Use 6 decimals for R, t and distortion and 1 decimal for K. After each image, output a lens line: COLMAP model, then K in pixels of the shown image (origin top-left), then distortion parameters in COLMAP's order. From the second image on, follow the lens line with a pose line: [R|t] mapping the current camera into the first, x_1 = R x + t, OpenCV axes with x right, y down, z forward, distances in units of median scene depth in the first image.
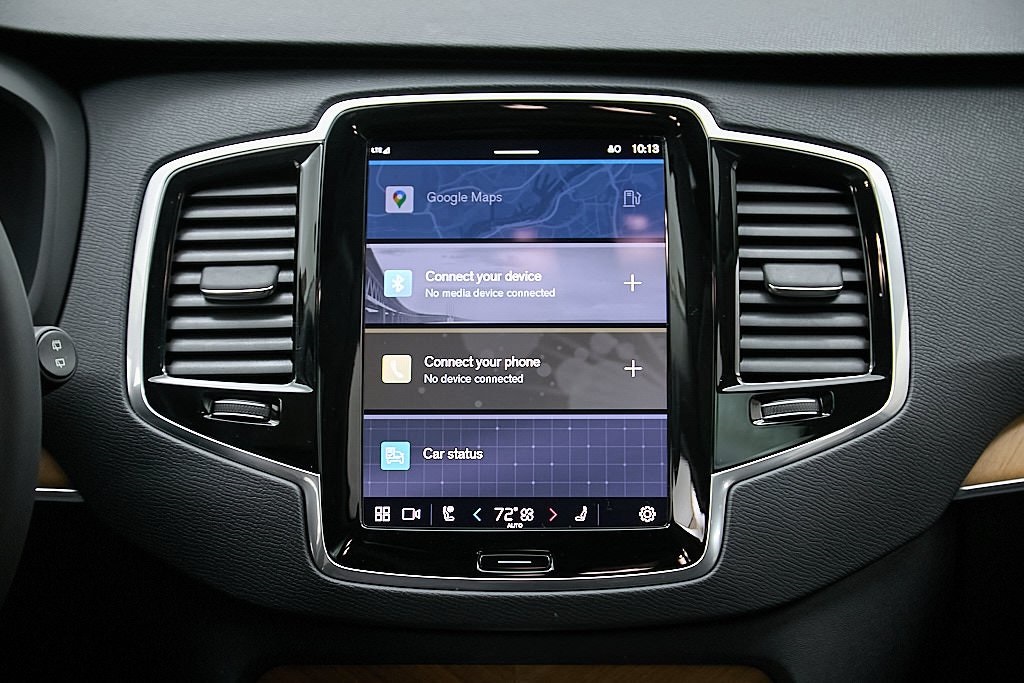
lens RADIAL K [[2466.2, 0, 514.7], [0, 2466.2, 341.3], [0, 0, 1]] dist [-0.089815, 0.000000]
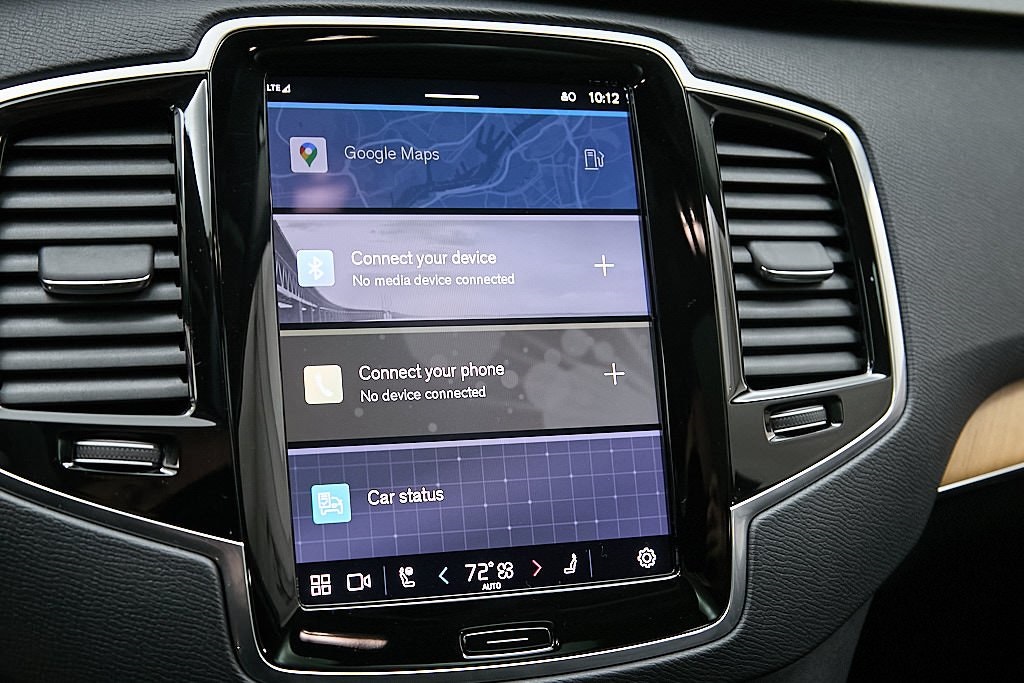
lens RADIAL K [[1436.2, 0, 506.7], [0, 1436.2, 351.8], [0, 0, 1]] dist [-0.078976, 0.000000]
pose [[0.929846, -0.028791, 0.366820, -0.154682], [-0.002013, 0.996521, 0.083319, -0.034779], [-0.367942, -0.078212, 0.926553, 0.579113]]
